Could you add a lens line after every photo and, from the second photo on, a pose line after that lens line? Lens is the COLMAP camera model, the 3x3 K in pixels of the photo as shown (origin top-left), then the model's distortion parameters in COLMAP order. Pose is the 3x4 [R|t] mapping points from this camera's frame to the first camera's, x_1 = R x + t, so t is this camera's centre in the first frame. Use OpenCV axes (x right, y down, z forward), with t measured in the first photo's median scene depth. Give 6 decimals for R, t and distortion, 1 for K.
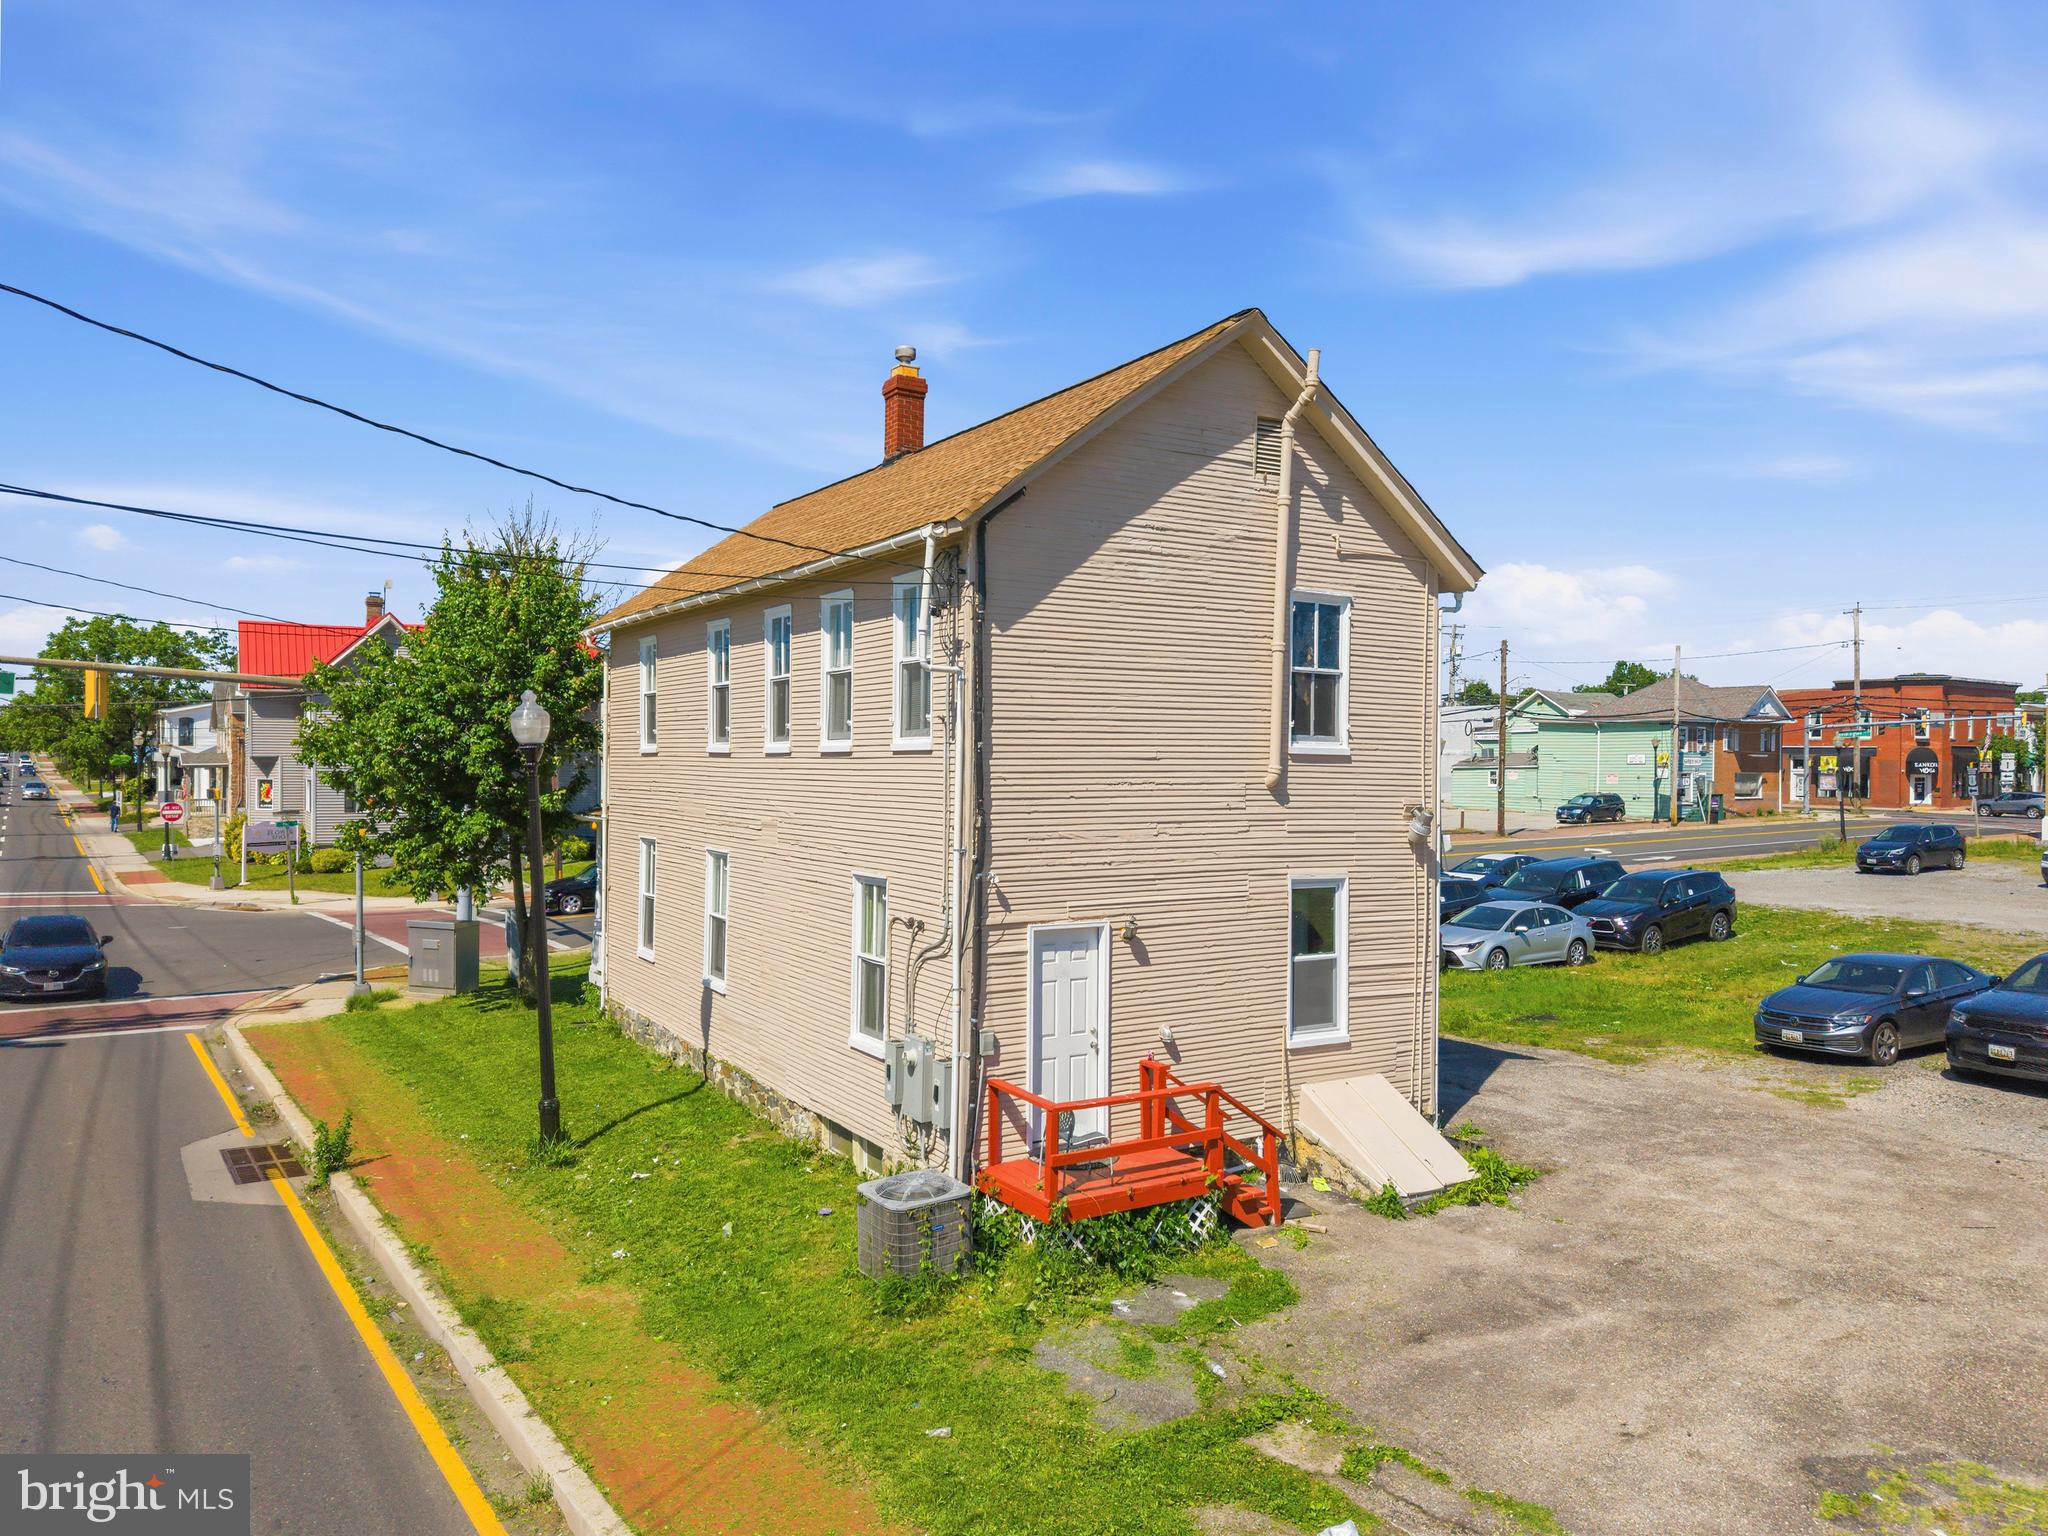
lens RADIAL K [[1405.4, 0, 1042.6], [0, 1405.4, 759.6], [0, 0, 1]] dist [0.008003, -0.000614]
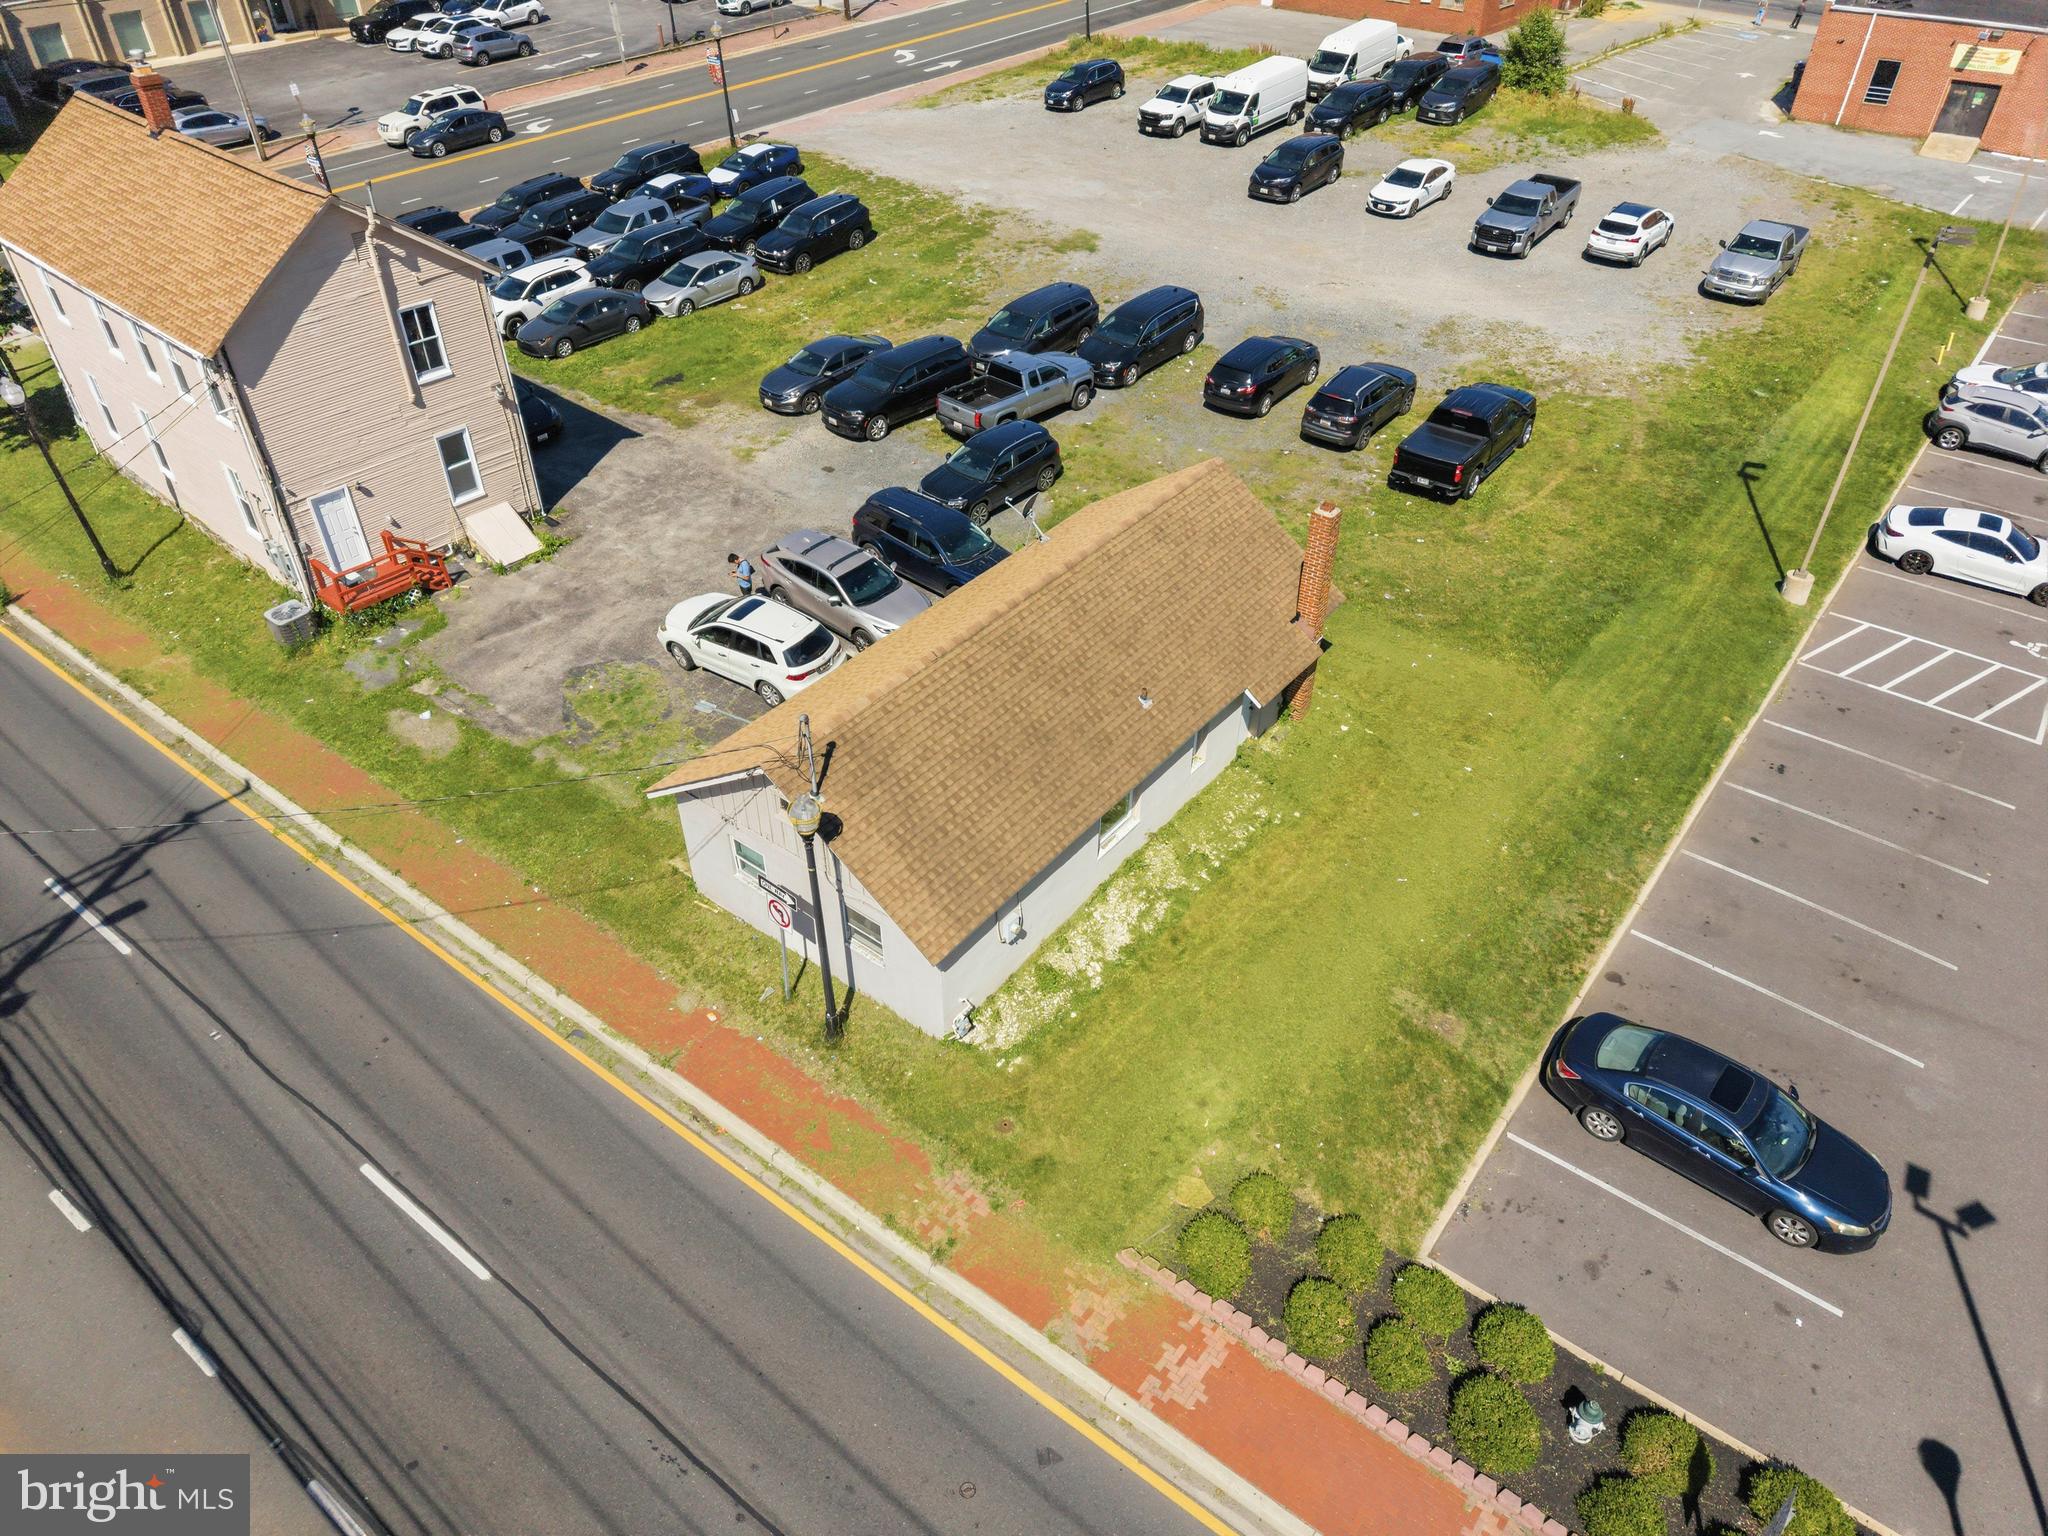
lens RADIAL K [[1373.6, 0, 1024.0], [0, 1373.6, 768.0], [0, 0, 1]] dist [0.007293, -0.001720]
pose [[0.956856, -0.188351, 0.221247, 0.503878], [0.007189, 0.776558, 0.630004, -0.905185], [-0.290473, -0.601233, 0.744409, -1.255858]]
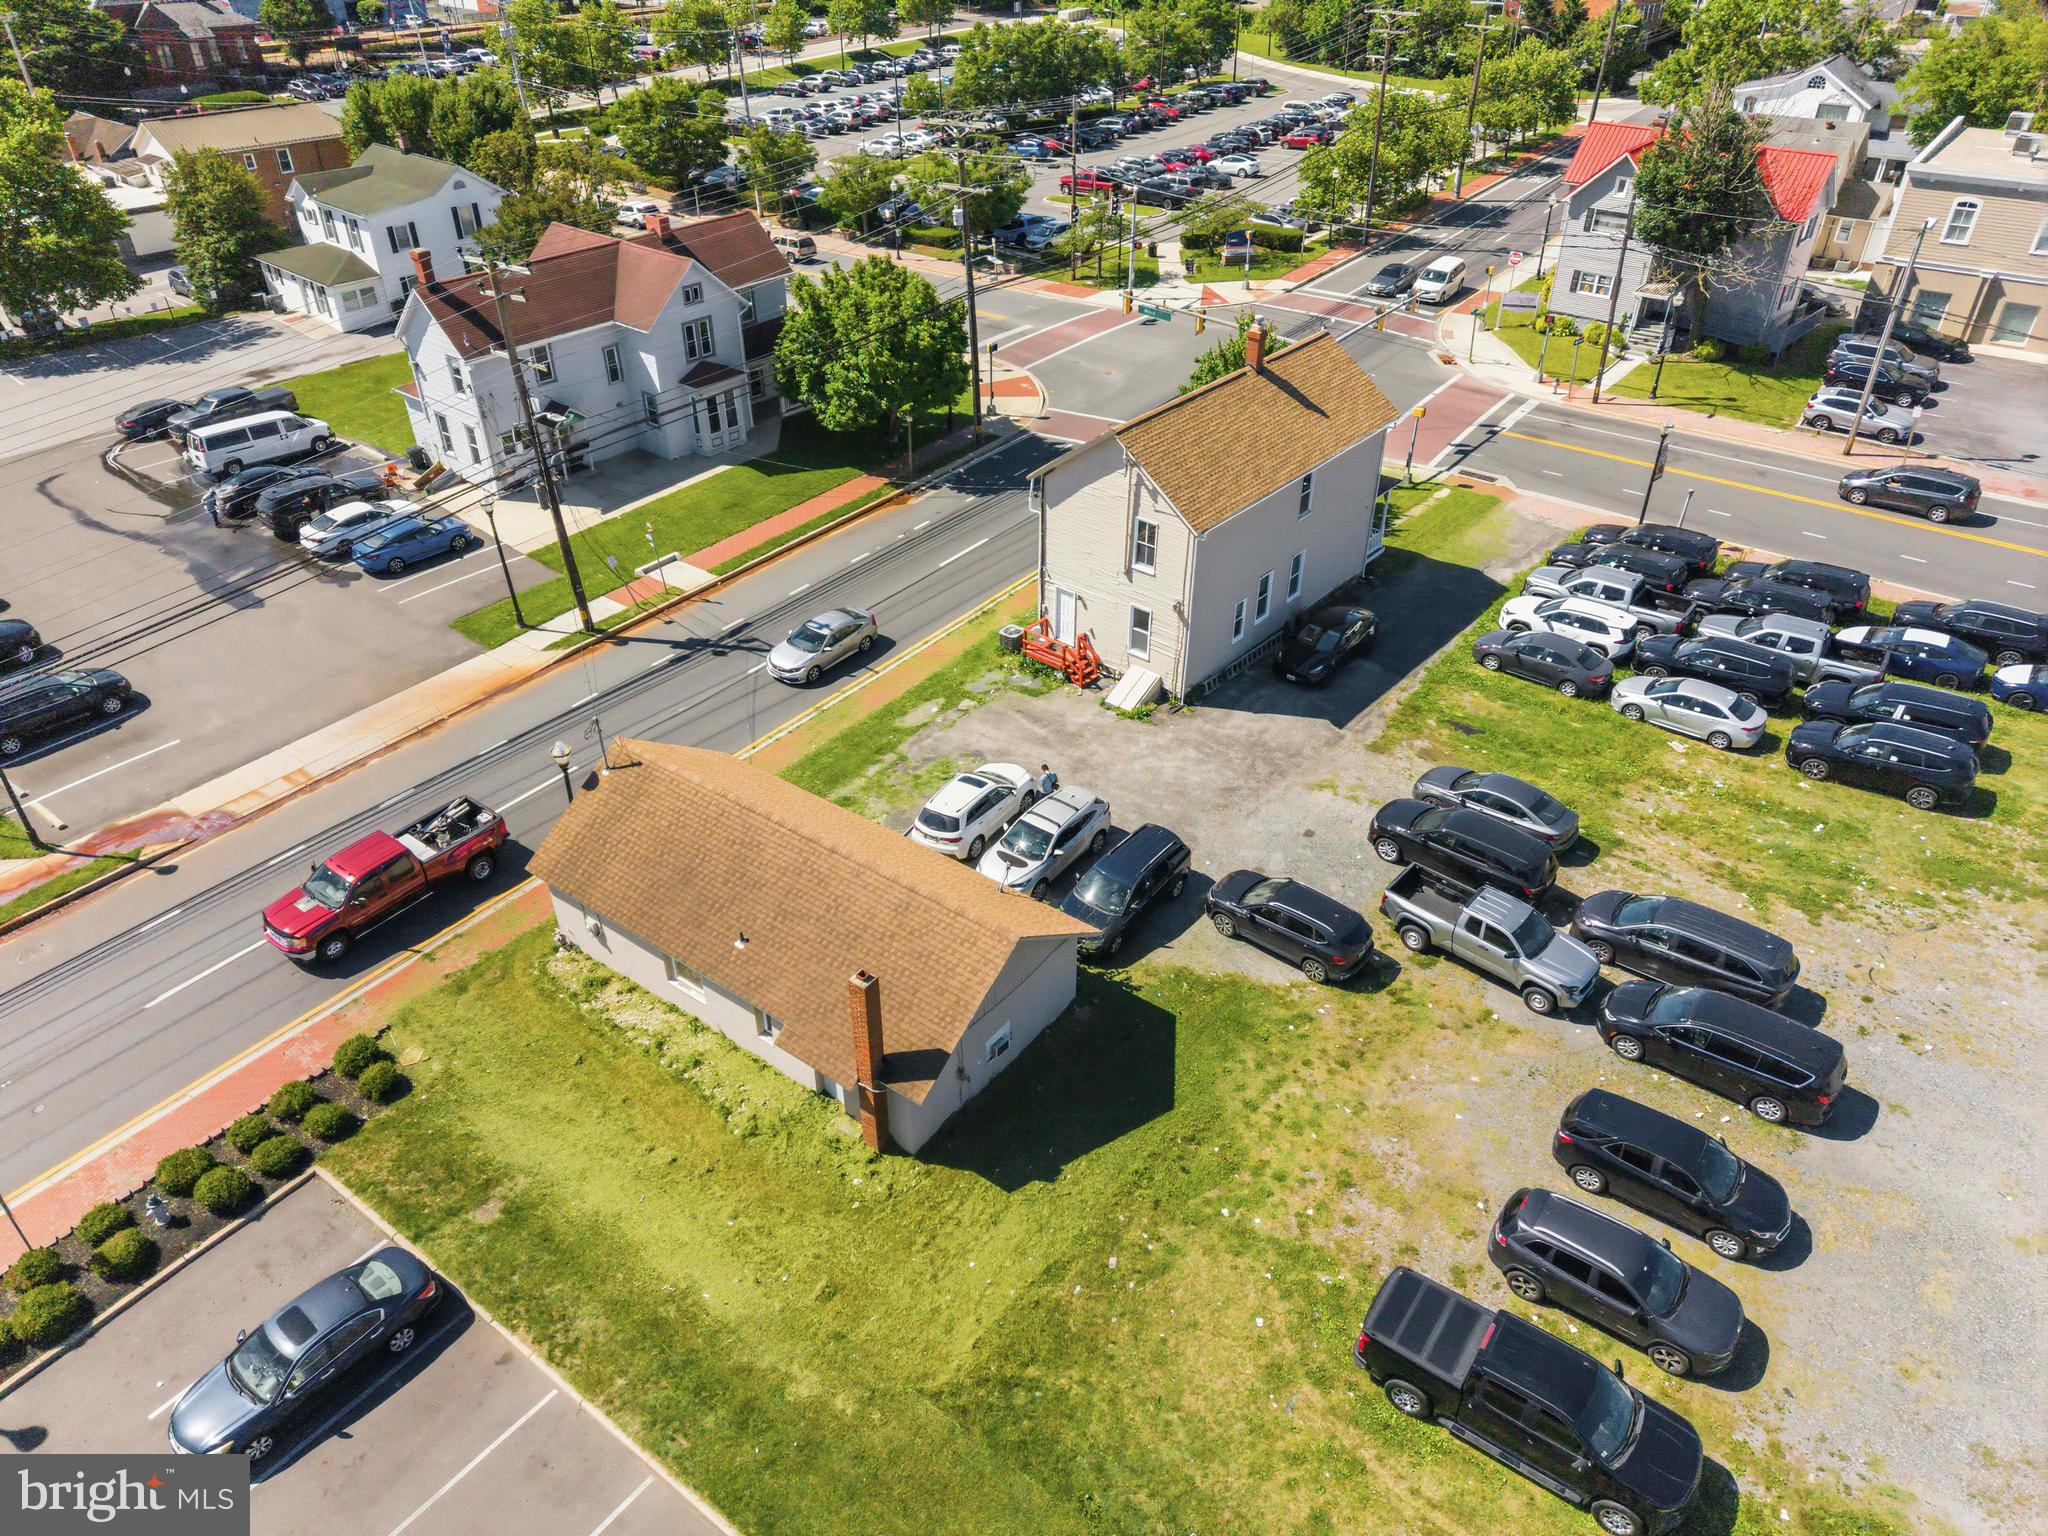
lens RADIAL K [[1348.0, 0, 1024.0], [0, 1348.0, 768.0], [0, 0, 1]] dist [-0.000499, -0.001573]
pose [[0.318998, 0.534493, -0.782660, 2.685899], [0.003115, 0.825208, 0.564820, -1.328323], [0.947750, -0.182615, 0.261575, -0.067132]]
